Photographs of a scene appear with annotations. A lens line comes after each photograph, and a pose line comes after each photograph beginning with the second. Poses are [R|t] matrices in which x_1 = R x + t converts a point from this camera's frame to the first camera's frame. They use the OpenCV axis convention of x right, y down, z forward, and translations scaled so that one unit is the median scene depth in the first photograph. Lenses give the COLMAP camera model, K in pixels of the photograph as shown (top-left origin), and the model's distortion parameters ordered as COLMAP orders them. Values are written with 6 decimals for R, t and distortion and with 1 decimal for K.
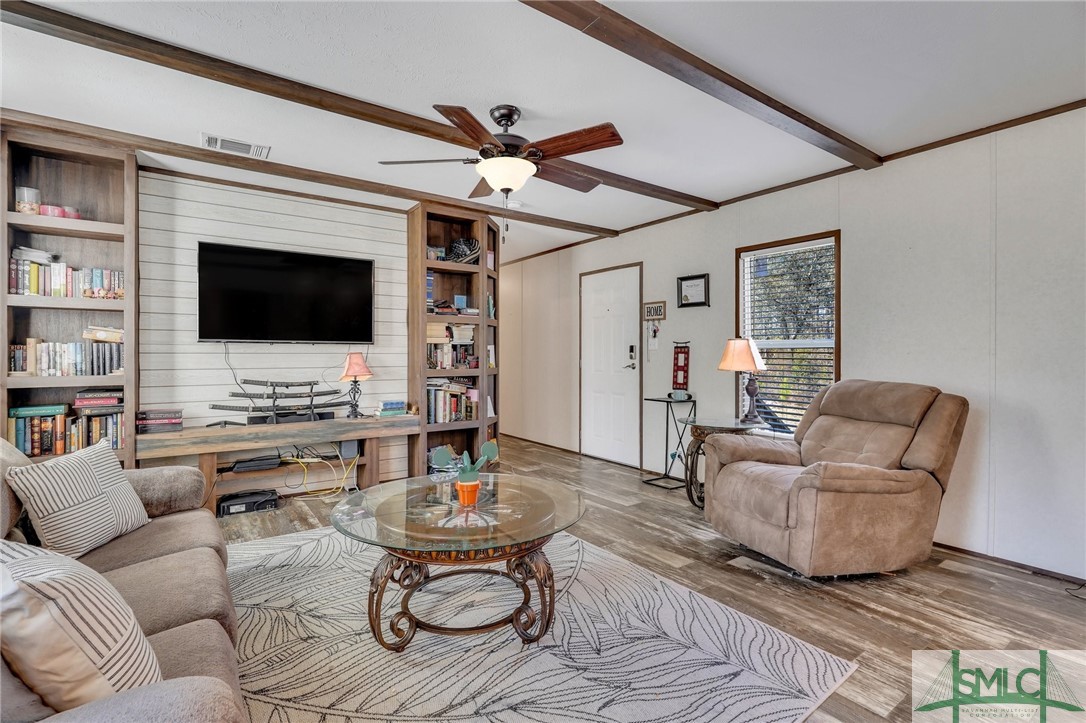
lens RADIAL K [[512.5, 0, 552.2], [0, 512.5, 354.9], [0, 0, 1]] dist [-0.000529, 0.000200]
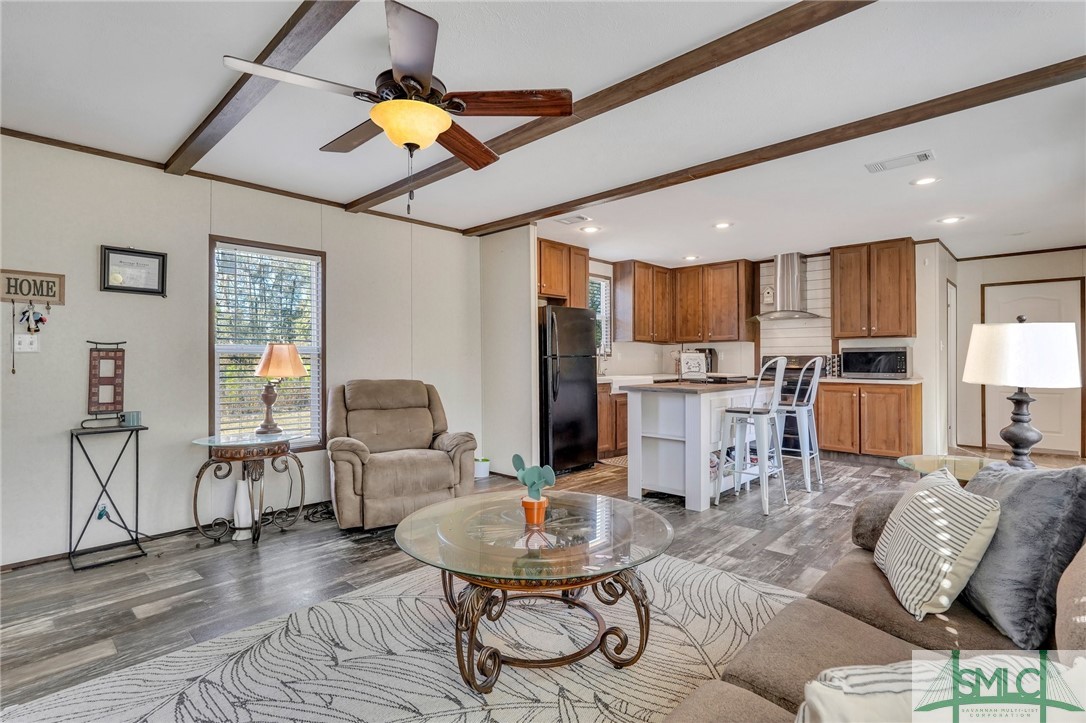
lens RADIAL K [[512.5, 0, 545.4], [0, 512.5, 361.0], [0, 0, 1]] dist [-0.000529, 0.000200]
pose [[-0.185895, -0.006344, 0.982549, -0.544907], [0.002015, 0.999975, 0.006837, -0.003829], [-0.982568, 0.003251, -0.185877, 0.586902]]
